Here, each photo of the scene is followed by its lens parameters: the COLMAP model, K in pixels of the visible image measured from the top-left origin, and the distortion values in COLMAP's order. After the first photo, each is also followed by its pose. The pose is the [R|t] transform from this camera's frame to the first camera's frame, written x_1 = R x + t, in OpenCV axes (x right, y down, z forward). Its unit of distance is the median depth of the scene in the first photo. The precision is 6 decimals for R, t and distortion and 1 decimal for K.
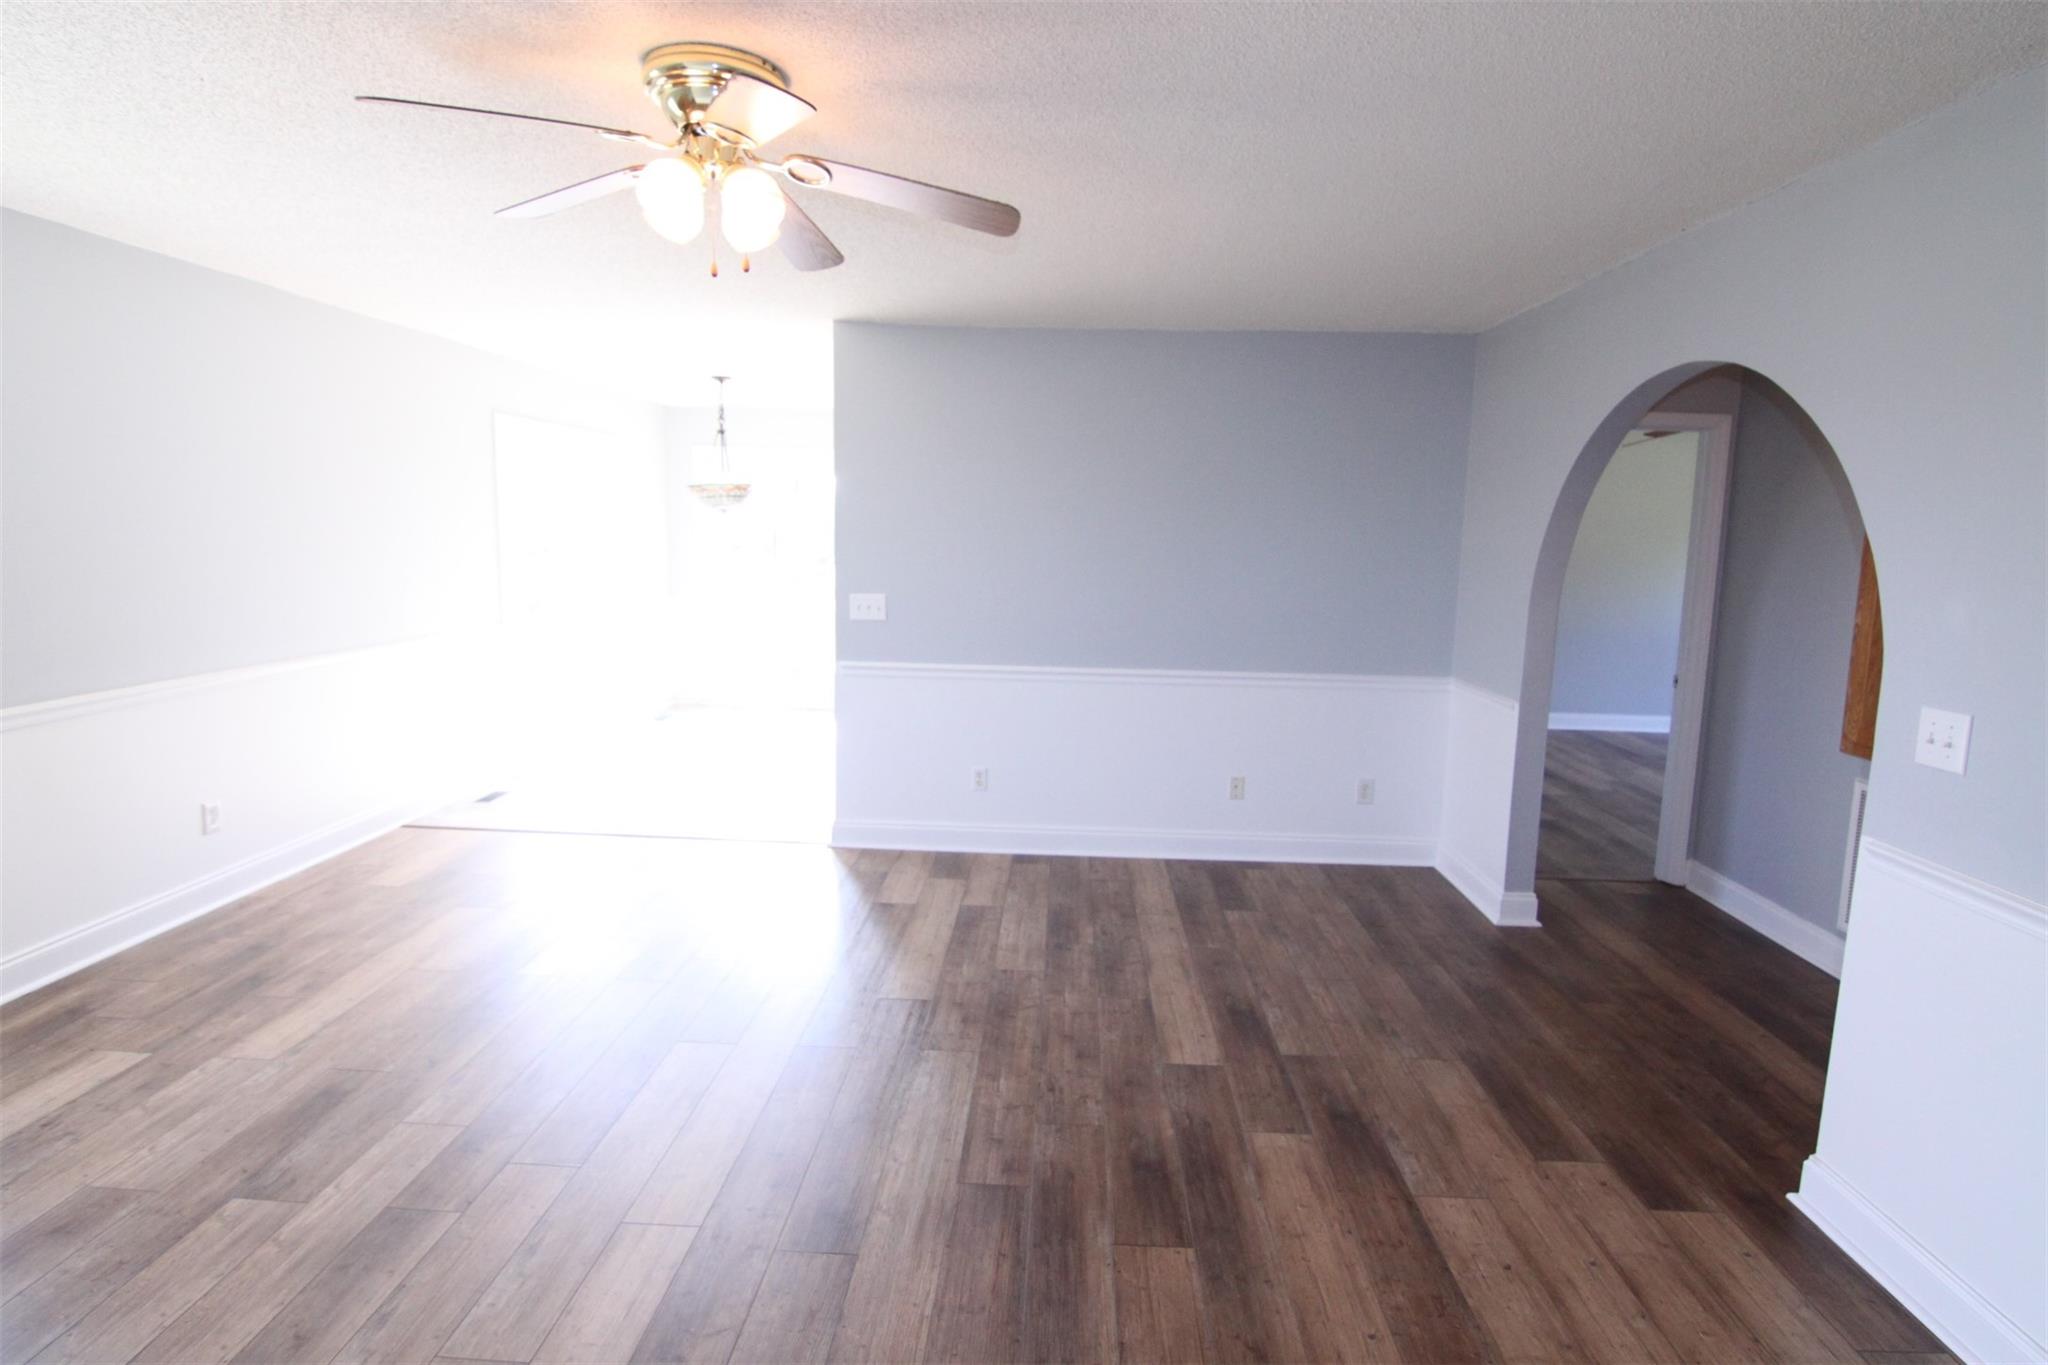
lens RADIAL K [[1053.9, 0, 1025.5], [0, 1053.9, 665.4], [0, 0, 1]] dist [-0.003394, -0.015055]
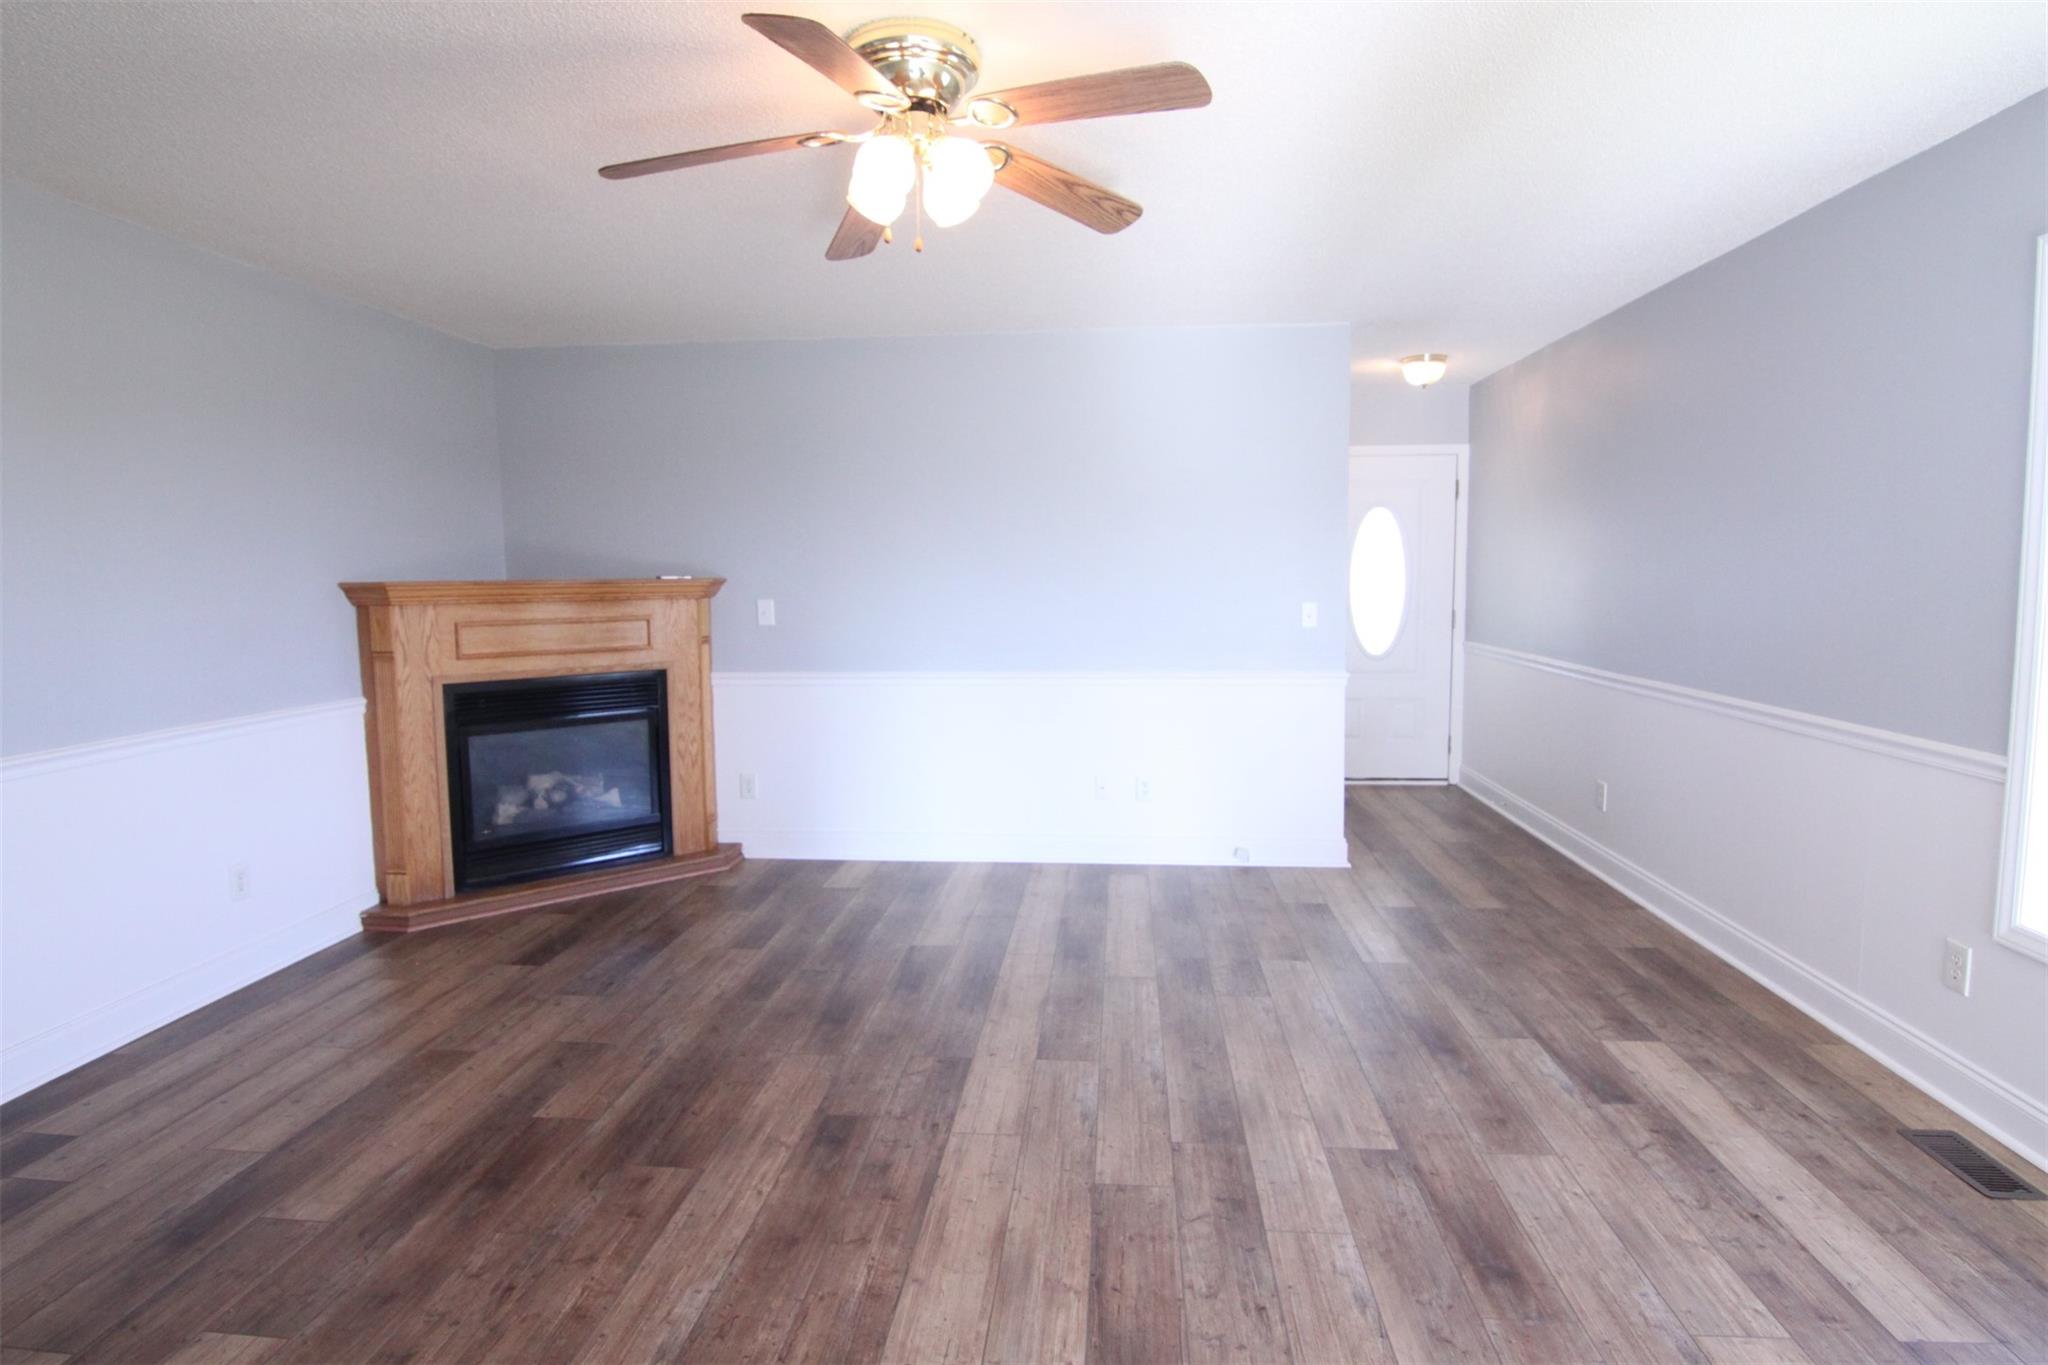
lens RADIAL K [[1054.1, 0, 1028.6], [0, 1054.1, 667.2], [0, 0, 1]] dist [-0.002899, -0.013789]
pose [[-0.998733, -0.018712, 0.046713, -0.331077], [-0.007832, 0.974780, 0.223029, -0.151873], [-0.049709, 0.222380, -0.973692, 1.506258]]
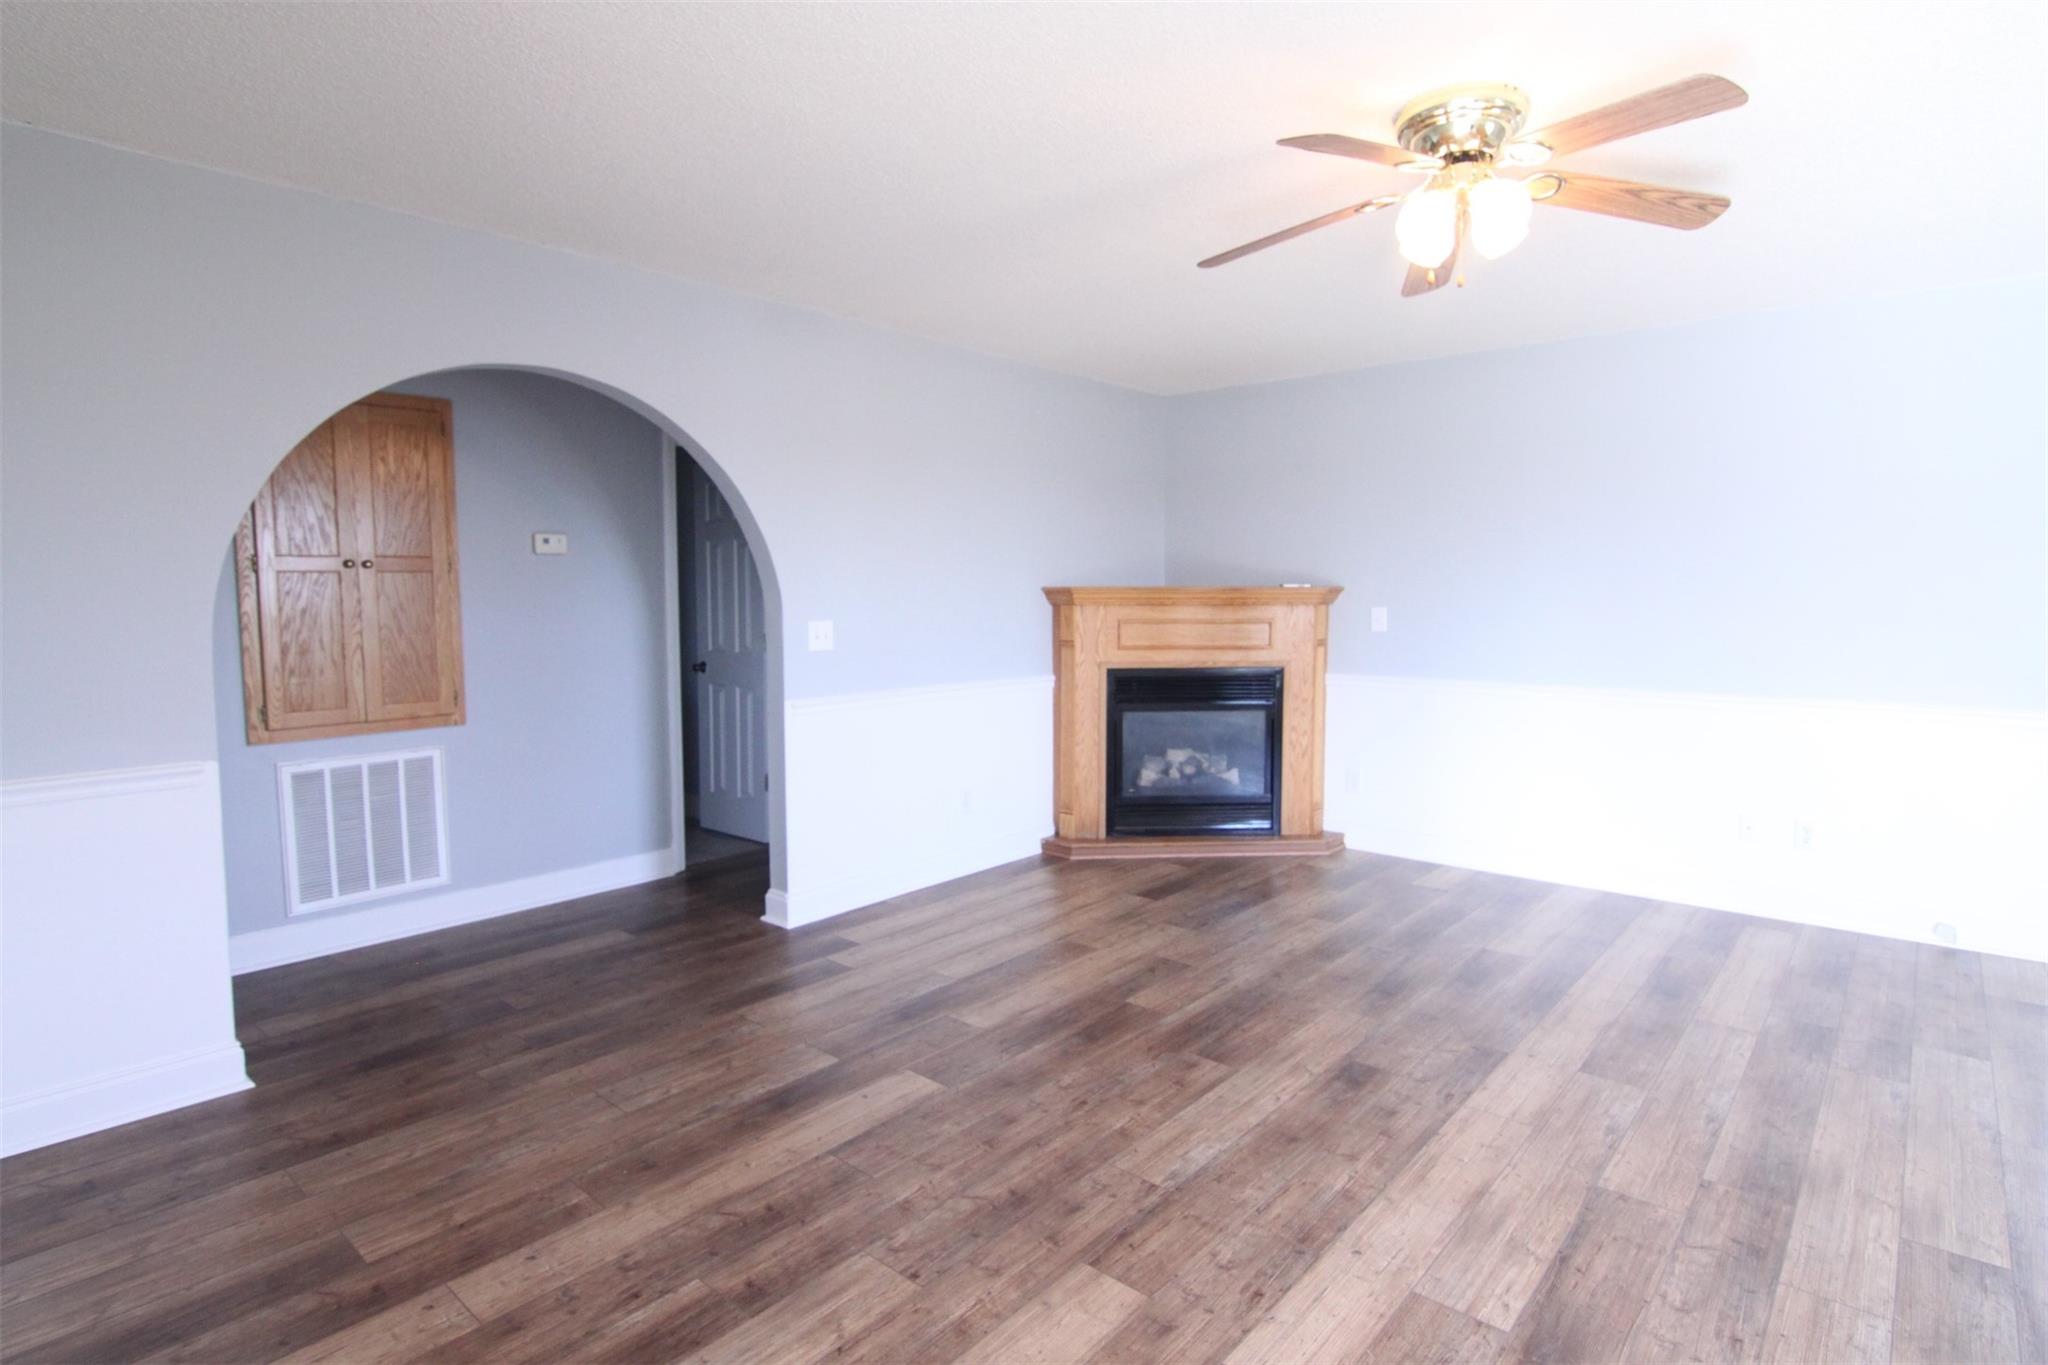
lens RADIAL K [[1053.9, 0, 1025.5], [0, 1053.9, 665.4], [0, 0, 1]] dist [-0.003394, -0.015055]
pose [[-0.780068, -0.067569, 0.622036, -0.478280], [0.066126, 0.979682, 0.189345, -0.159664], [-0.622191, 0.188835, -0.759750, 1.611865]]
